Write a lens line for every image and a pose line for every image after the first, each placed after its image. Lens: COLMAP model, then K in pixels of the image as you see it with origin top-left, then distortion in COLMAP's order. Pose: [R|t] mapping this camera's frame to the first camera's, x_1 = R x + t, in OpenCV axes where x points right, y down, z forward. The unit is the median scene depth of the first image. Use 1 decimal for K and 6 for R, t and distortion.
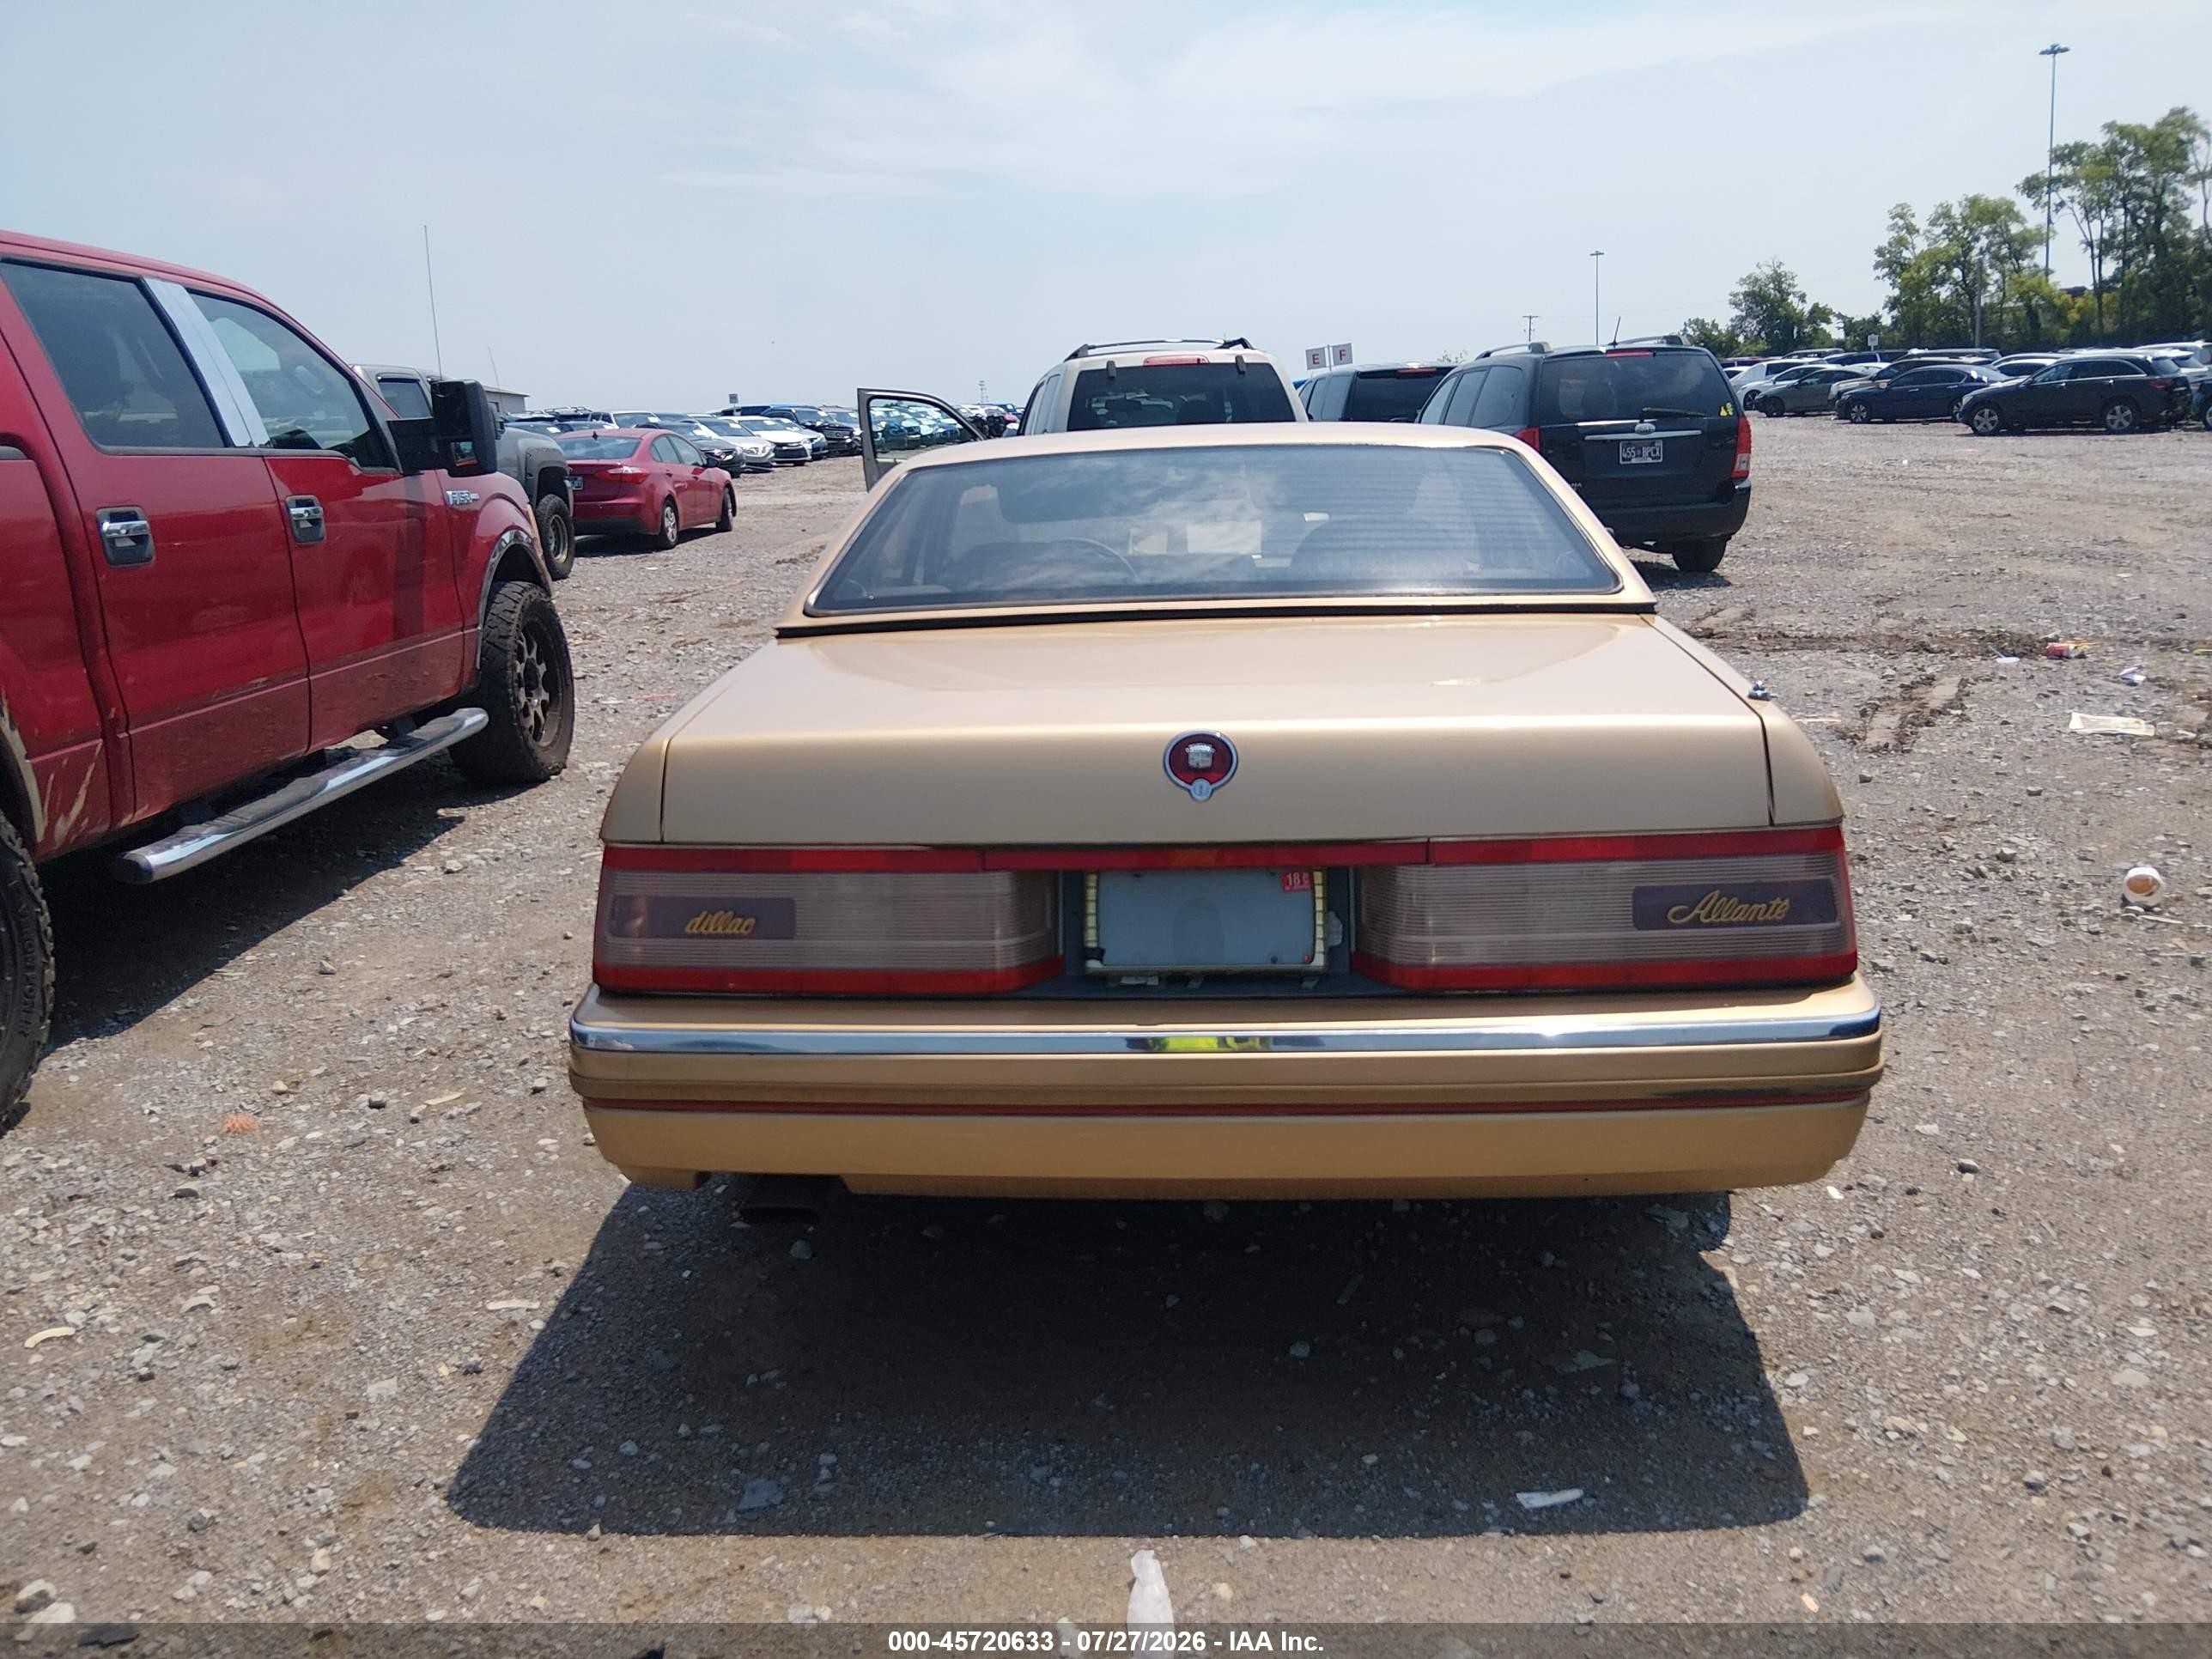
lens RADIAL K [[1694.5, 0, 1097.0], [0, 1694.5, 747.1], [0, 0, 1]] dist [0.067942, -0.107965]
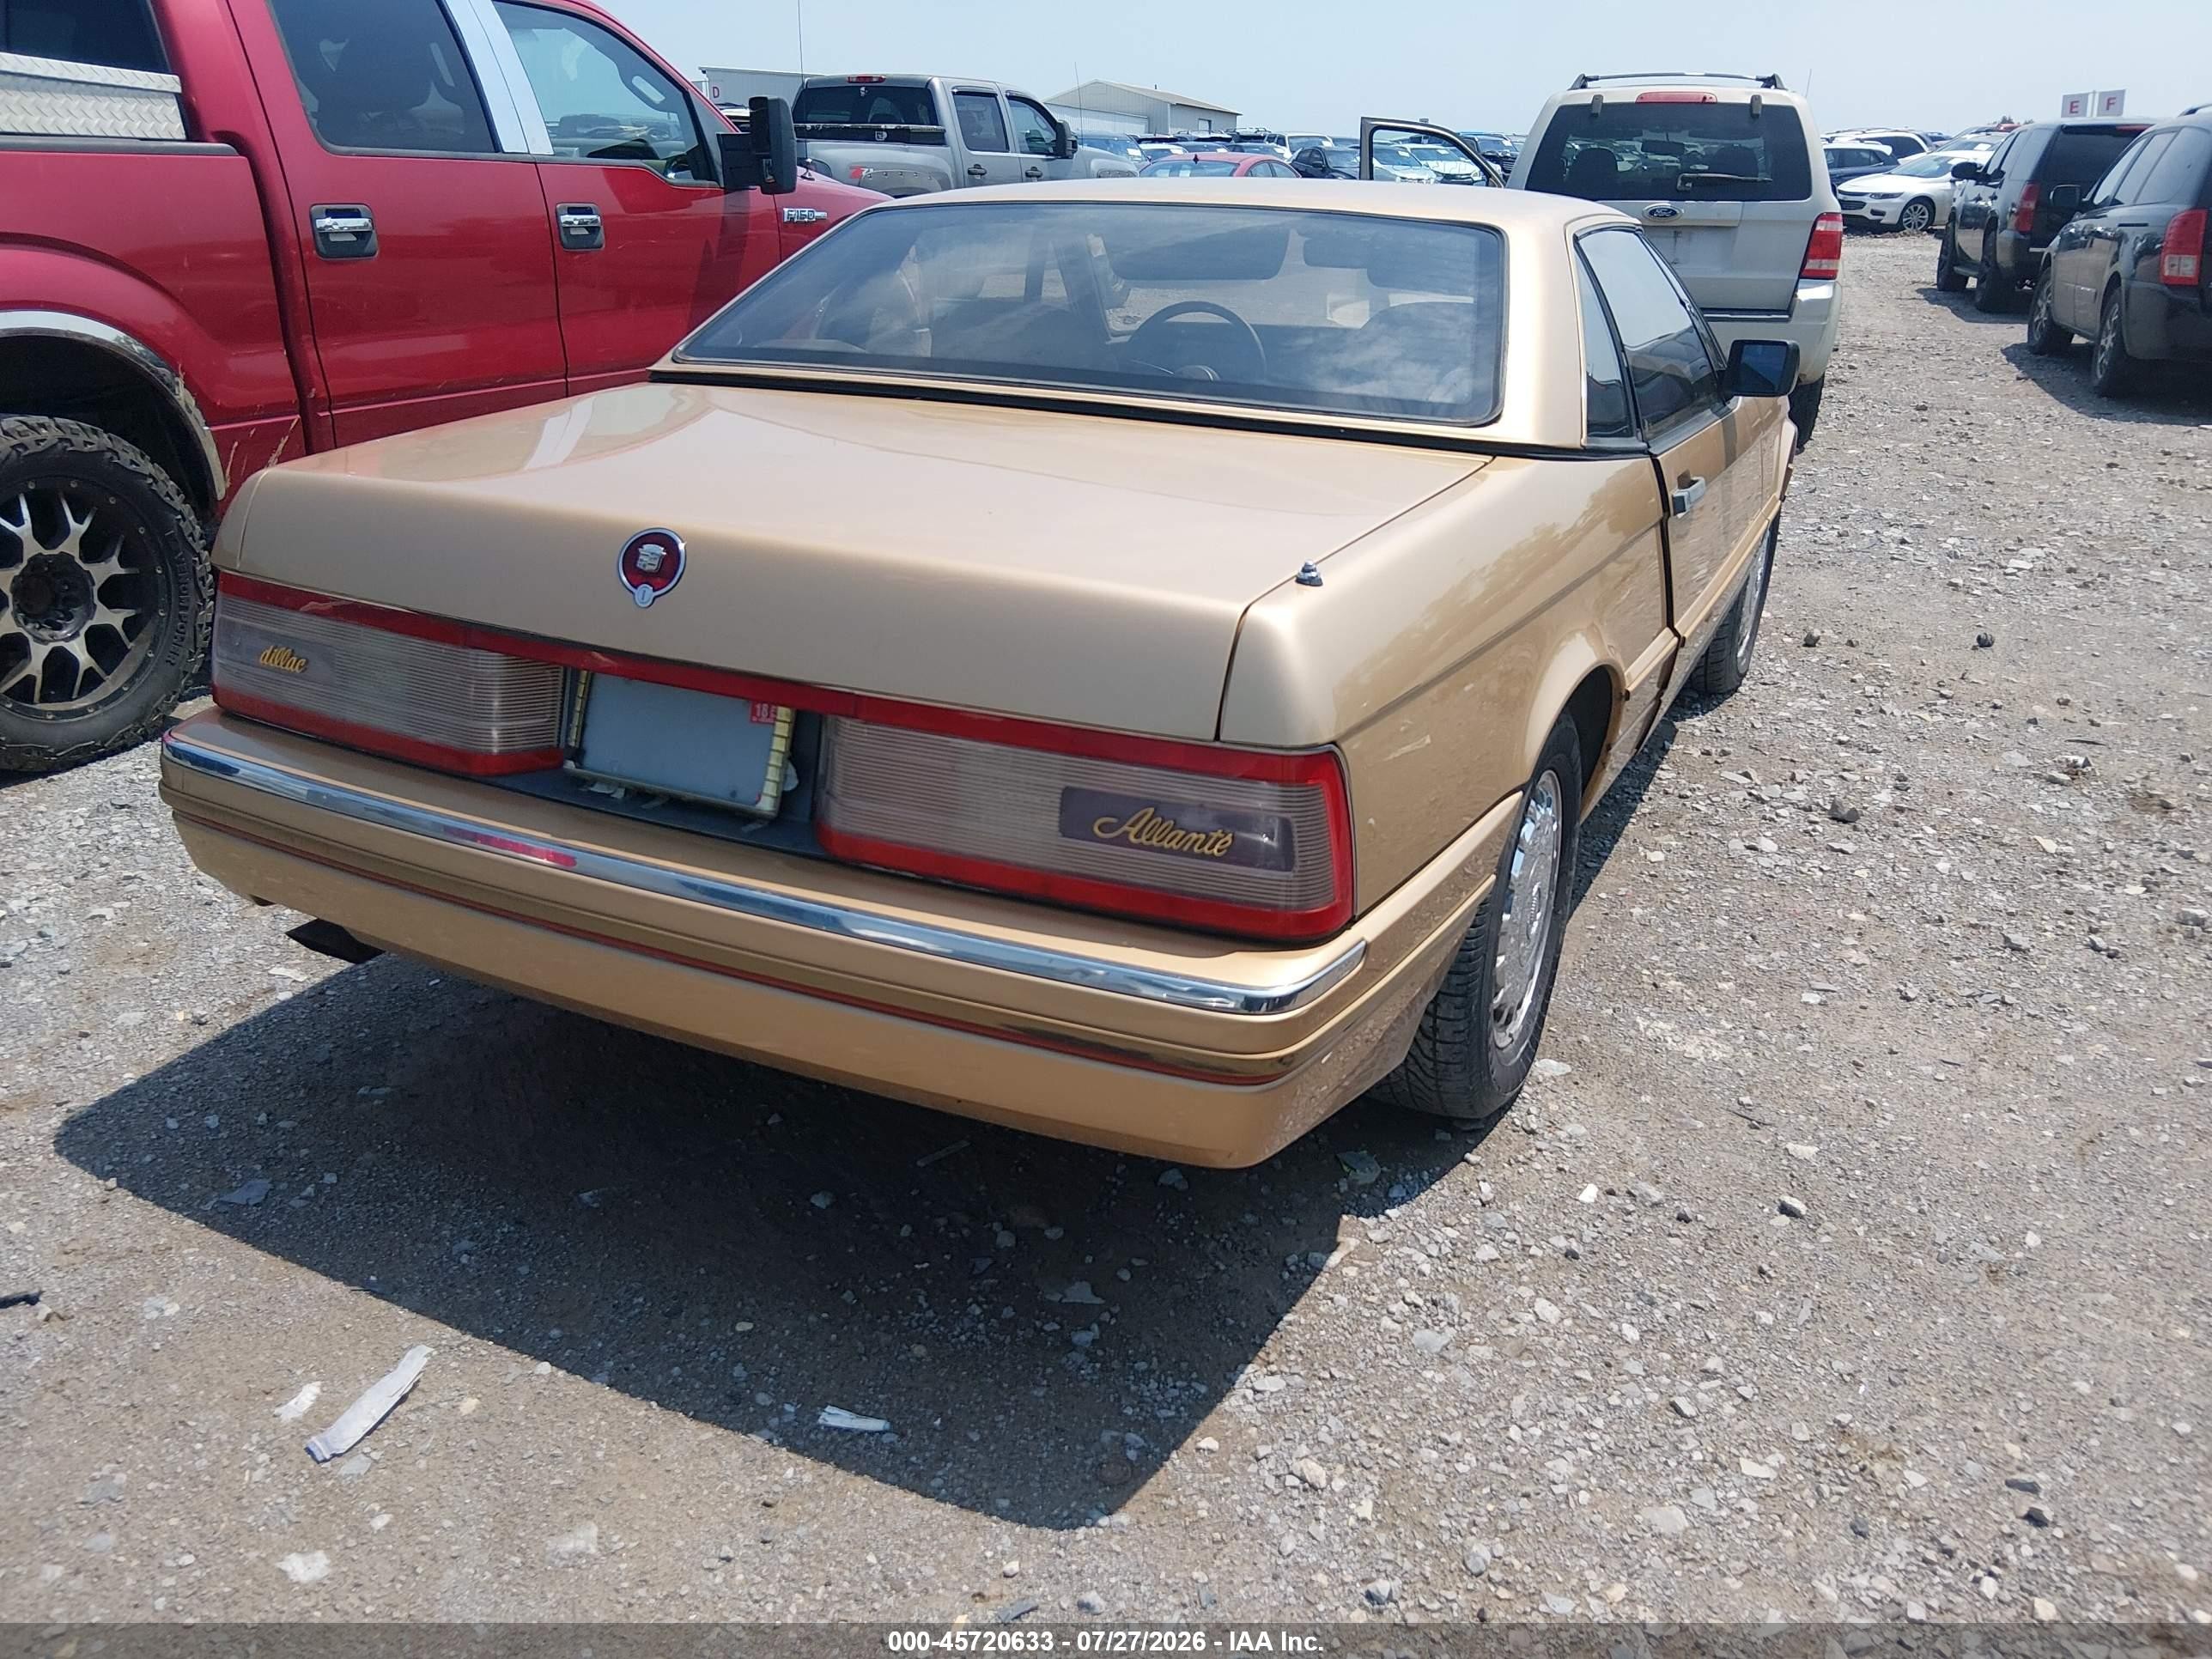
lens RADIAL K [[1694.5, 0, 1097.0], [0, 1694.5, 747.1], [0, 0, 1]] dist [0.067942, -0.107965]
pose [[0.920992, 0.171043, -0.350027, 0.109993], [-0.117785, 0.978670, 0.168318, -0.014001], [0.371350, -0.113791, 0.921494, 0.042780]]
